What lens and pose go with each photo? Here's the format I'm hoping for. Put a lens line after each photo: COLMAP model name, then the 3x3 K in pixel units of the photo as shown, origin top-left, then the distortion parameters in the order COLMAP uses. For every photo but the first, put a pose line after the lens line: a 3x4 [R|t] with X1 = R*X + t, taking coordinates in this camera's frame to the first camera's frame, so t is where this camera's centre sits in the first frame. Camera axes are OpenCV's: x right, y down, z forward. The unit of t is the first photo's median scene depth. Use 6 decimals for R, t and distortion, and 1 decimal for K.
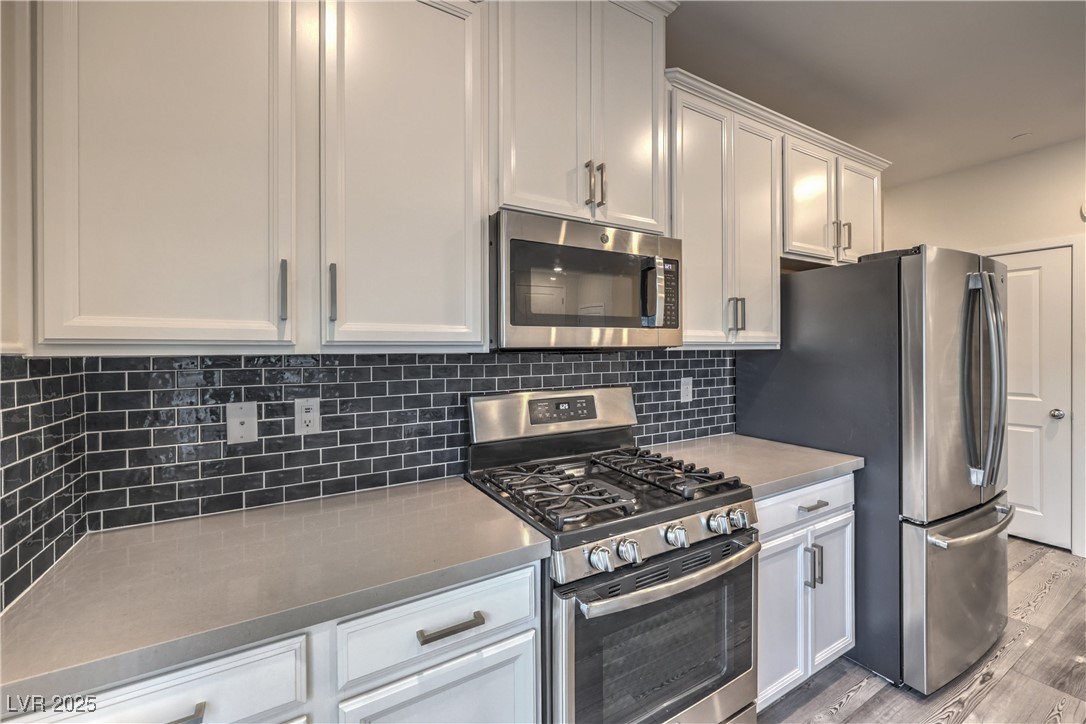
lens RADIAL K [[438.0, 0, 541.4], [0, 438.0, 352.9], [0, 0, 1]] dist [-0.002500, 0.000649]
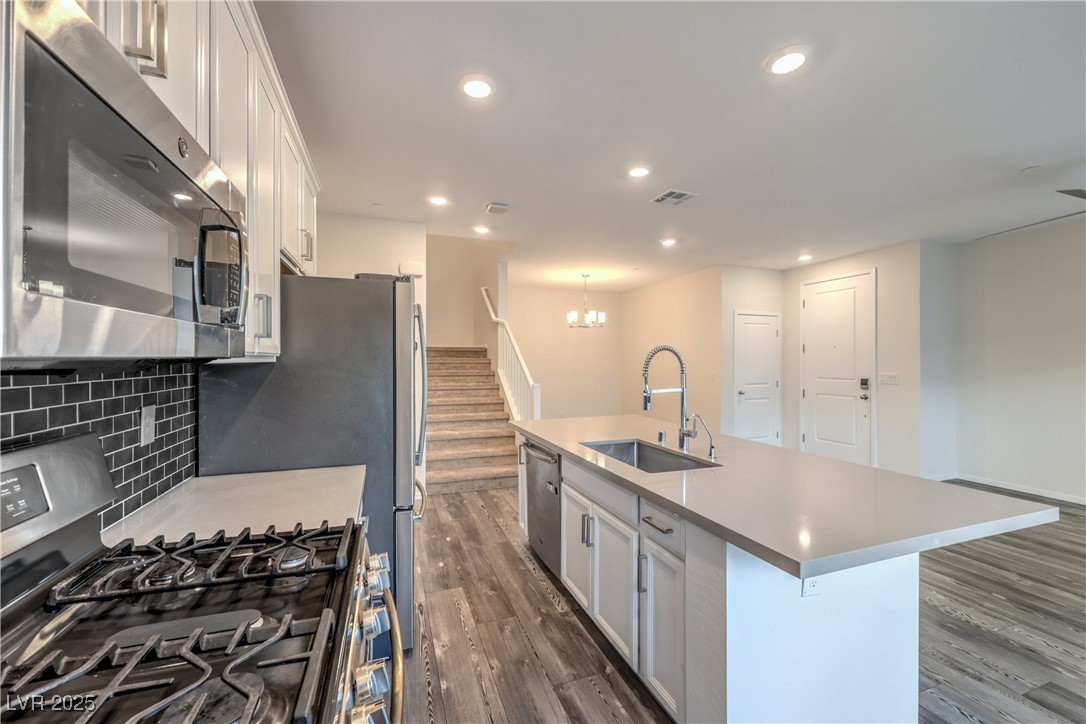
lens RADIAL K [[438.0, 0, 543.0], [0, 438.0, 363.4], [0, 0, 1]] dist [-0.002500, 0.000649]
pose [[0.184797, -0.001643, 0.982775, -0.272243], [0.004739, 0.999988, 0.000780, -0.004690], [-0.982765, 0.004513, 0.184802, 0.467780]]
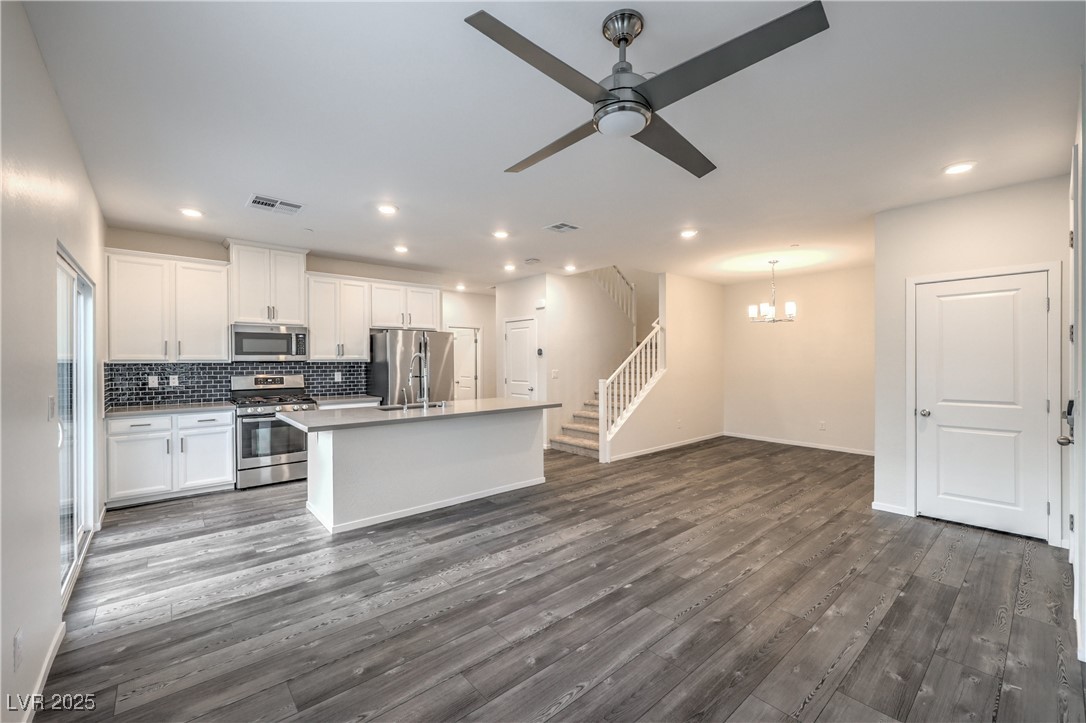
lens RADIAL K [[438.0, 0, 540.9], [0, 438.0, 366.7], [0, 0, 1]] dist [-0.002500, 0.000649]
pose [[0.983814, 0.000391, 0.179193, 1.563282], [-0.001619, 0.999976, 0.006702, 0.005102], [-0.179186, -0.006884, 0.983791, -2.685152]]
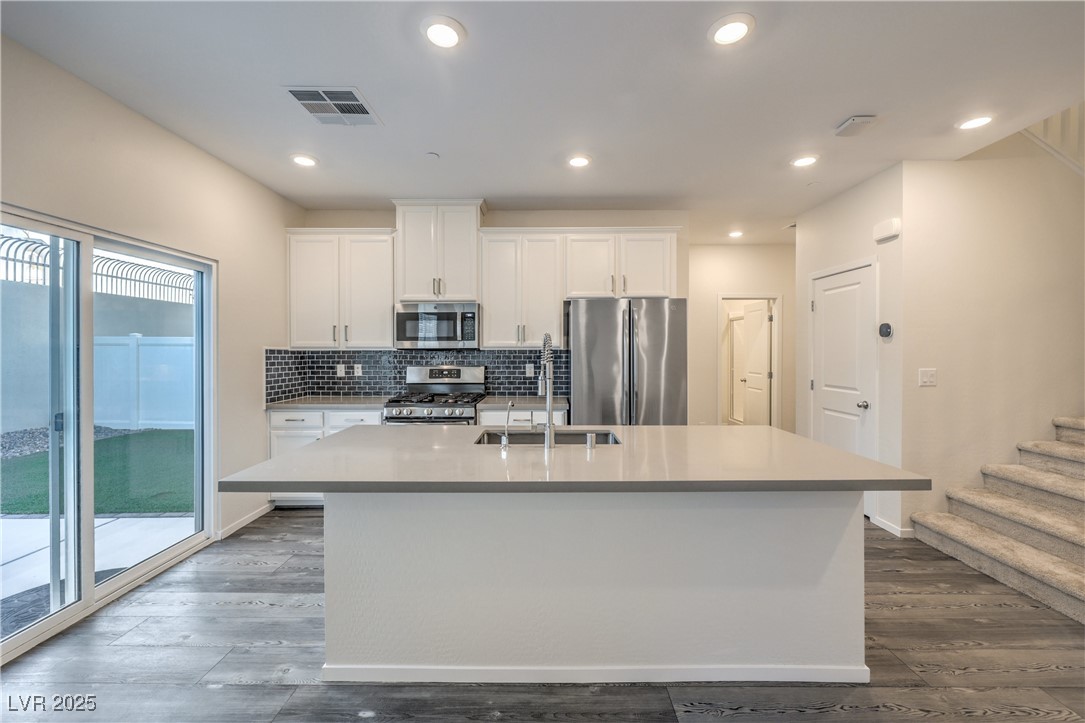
lens RADIAL K [[437.6, 0, 548.0], [0, 437.6, 351.6], [0, 0, 1]] dist [-0.002500, 0.000649]
pose [[0.860863, 0.006915, -0.508789, 2.034909], [-0.007551, 0.999971, 0.000815, -0.000616], [0.508780, 0.003140, 0.860891, -0.922837]]
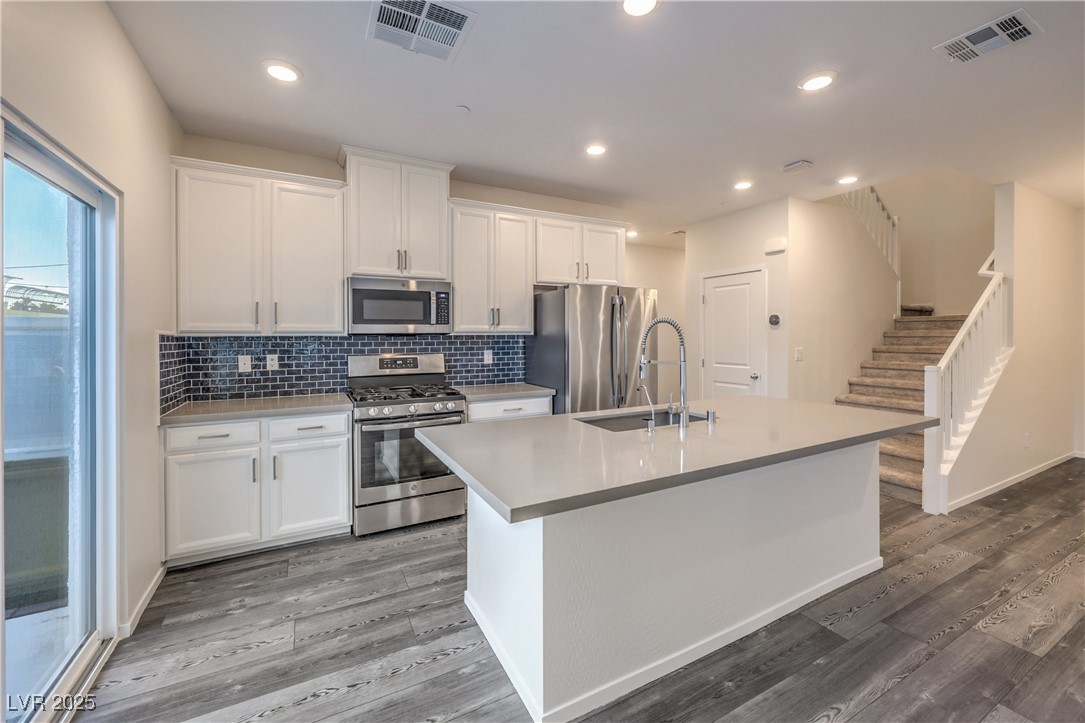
lens RADIAL K [[437.6, 0, 545.9], [0, 437.6, 340.9], [0, 0, 1]] dist [-0.002500, 0.000649]
pose [[0.999454, 0.002878, -0.032904, 0.925753], [-0.002714, 0.999984, 0.005027, 0.011642], [0.032918, -0.004935, 0.999446, -1.189962]]
